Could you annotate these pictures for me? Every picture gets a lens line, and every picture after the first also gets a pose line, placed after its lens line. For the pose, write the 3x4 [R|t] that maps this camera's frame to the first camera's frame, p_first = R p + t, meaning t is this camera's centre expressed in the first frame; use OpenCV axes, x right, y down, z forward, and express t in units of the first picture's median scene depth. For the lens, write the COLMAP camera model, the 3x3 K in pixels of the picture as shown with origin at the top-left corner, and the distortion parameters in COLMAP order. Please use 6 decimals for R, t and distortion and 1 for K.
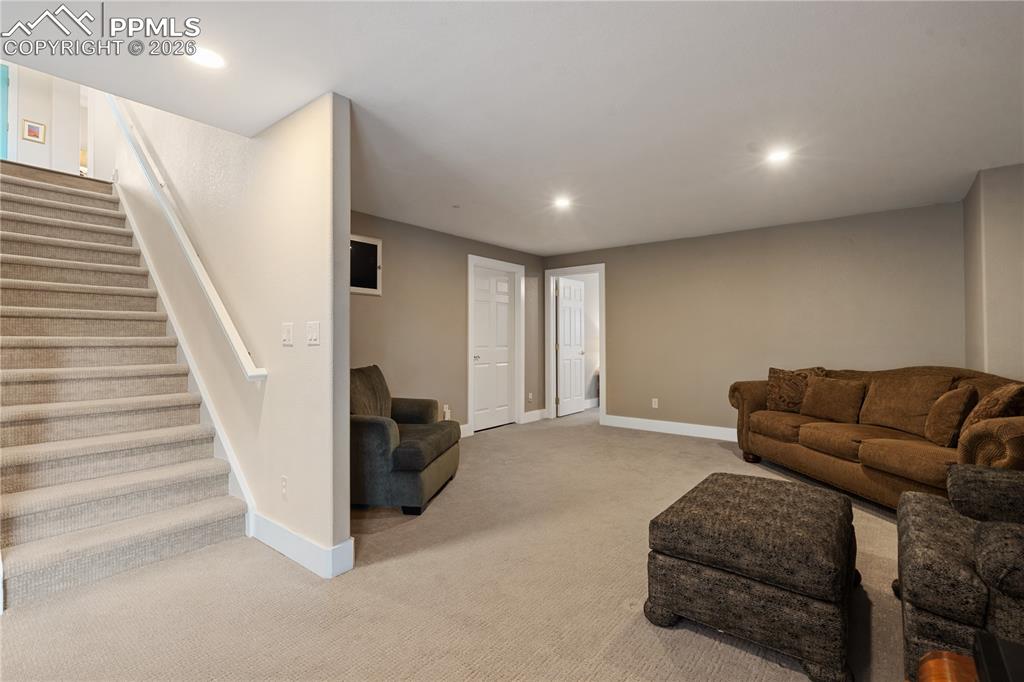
lens RADIAL K [[471.4, 0, 508.5], [0, 471.4, 336.6], [0, 0, 1]] dist [-0.000495, 0.000215]
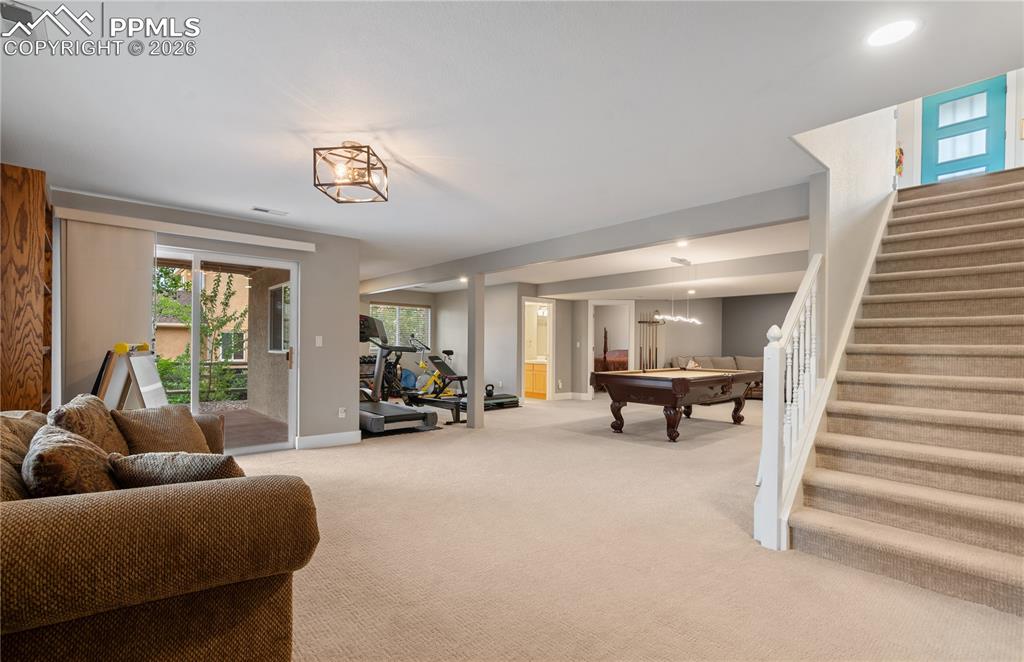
lens RADIAL K [[471.4, 0, 507.8], [0, 471.4, 348.1], [0, 0, 1]] dist [0.002123, 0.000521]
pose [[-0.172335, 0.010679, -0.984980, 0.252267], [-0.000808, 0.999939, 0.010983, -0.003027], [0.985038, 0.002688, -0.172316, 0.290706]]
